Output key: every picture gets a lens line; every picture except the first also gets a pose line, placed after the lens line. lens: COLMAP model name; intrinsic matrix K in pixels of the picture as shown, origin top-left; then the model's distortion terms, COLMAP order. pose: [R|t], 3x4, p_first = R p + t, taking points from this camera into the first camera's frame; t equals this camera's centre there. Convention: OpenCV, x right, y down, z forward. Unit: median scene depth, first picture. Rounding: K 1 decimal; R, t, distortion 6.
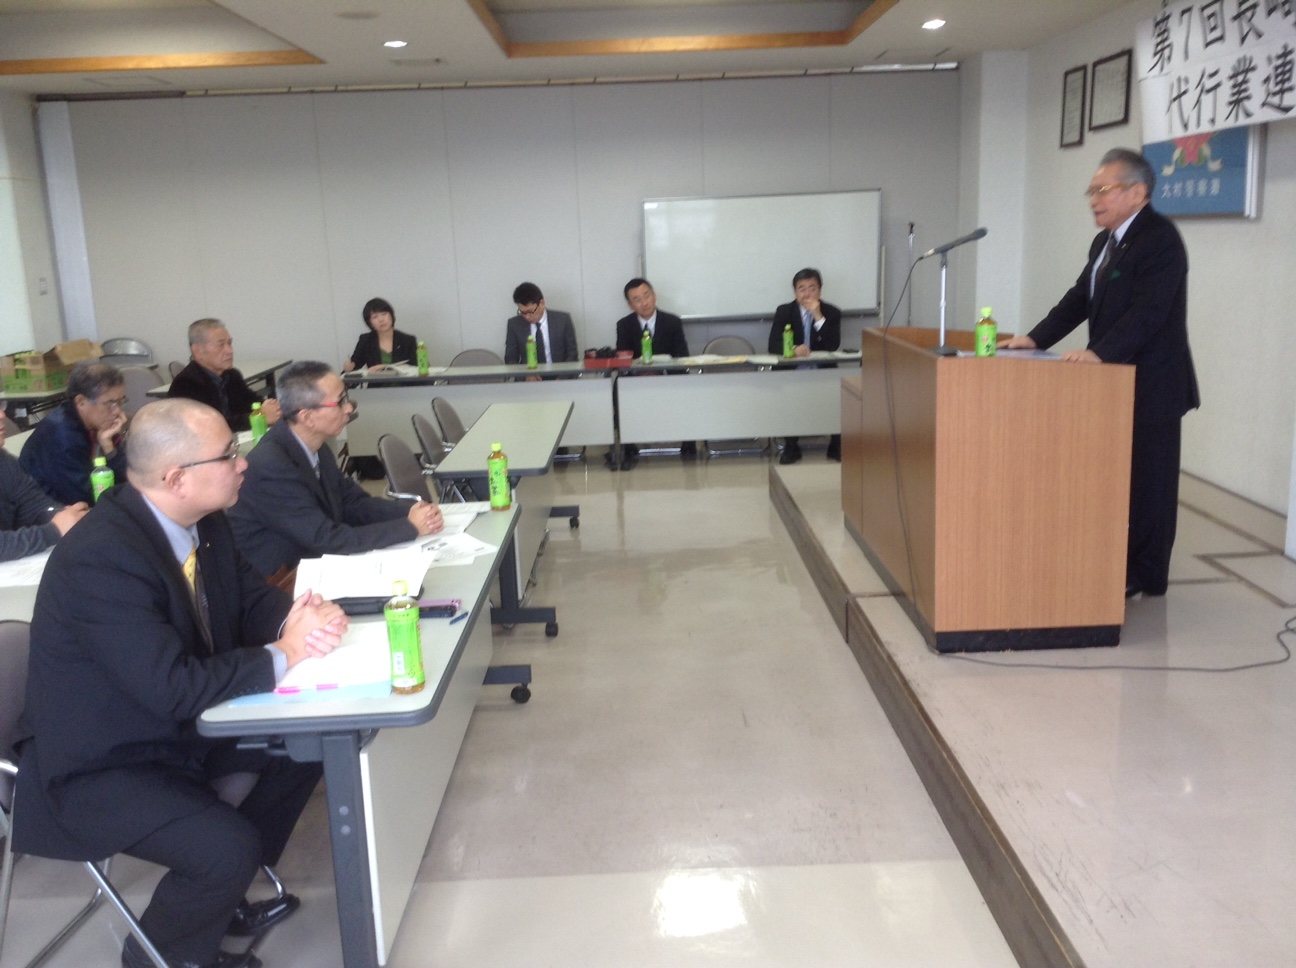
lens RADIAL K [[1182.8, 0, 648.0], [0, 1182.8, 484.0], [0, 0, 1]] dist [0.082897, -0.178667]
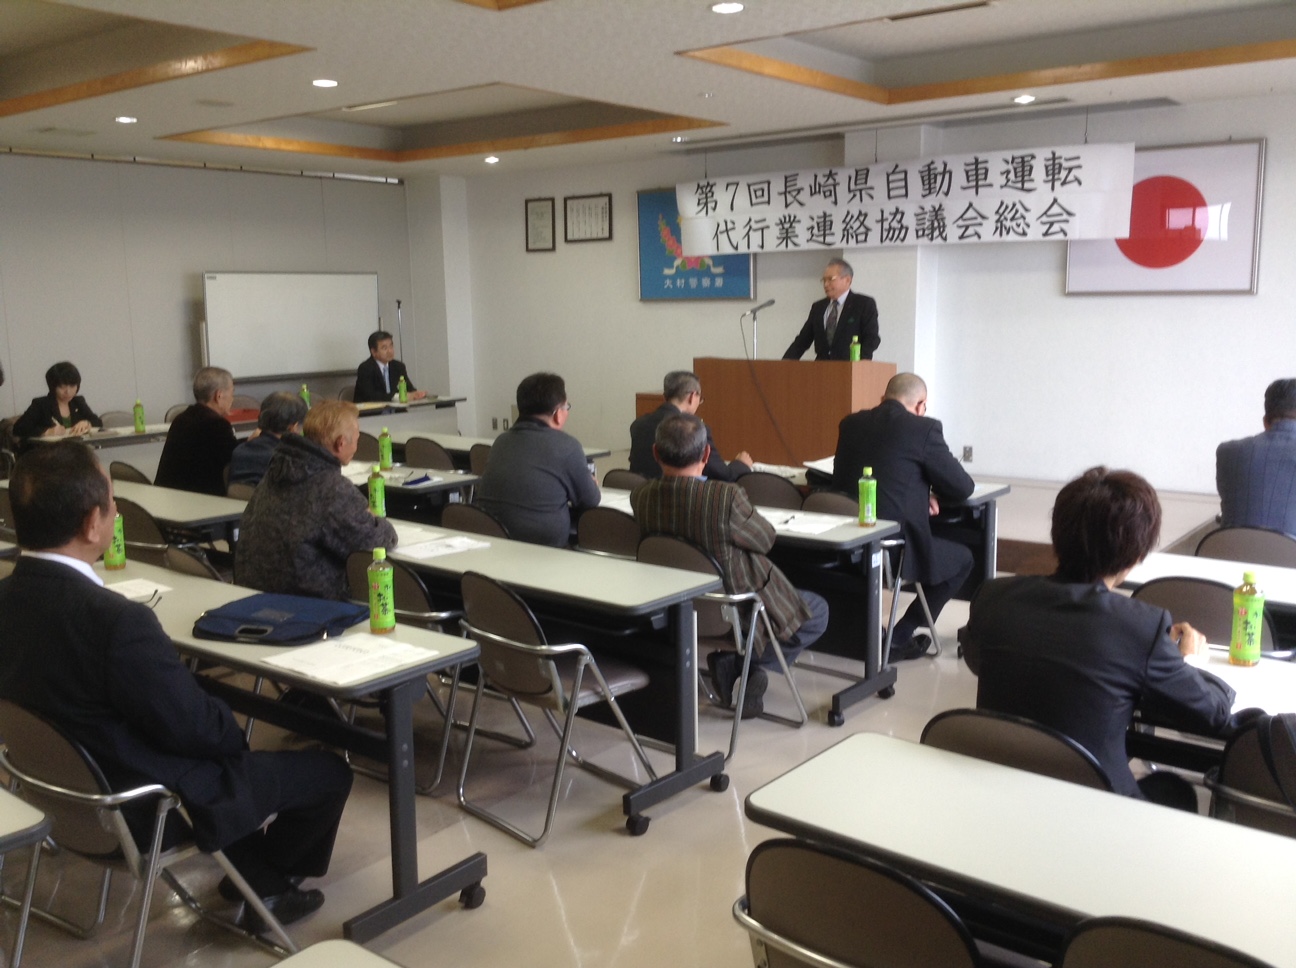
lens RADIAL K [[1182.8, 0, 648.0], [0, 1182.8, 484.0], [0, 0, 1]] dist [0.082897, -0.178667]
pose [[0.641207, -0.092924, 0.761721, -0.871140], [0.149215, 0.988792, -0.004983, 0.031836], [-0.752720, 0.116856, 0.647887, -0.004600]]
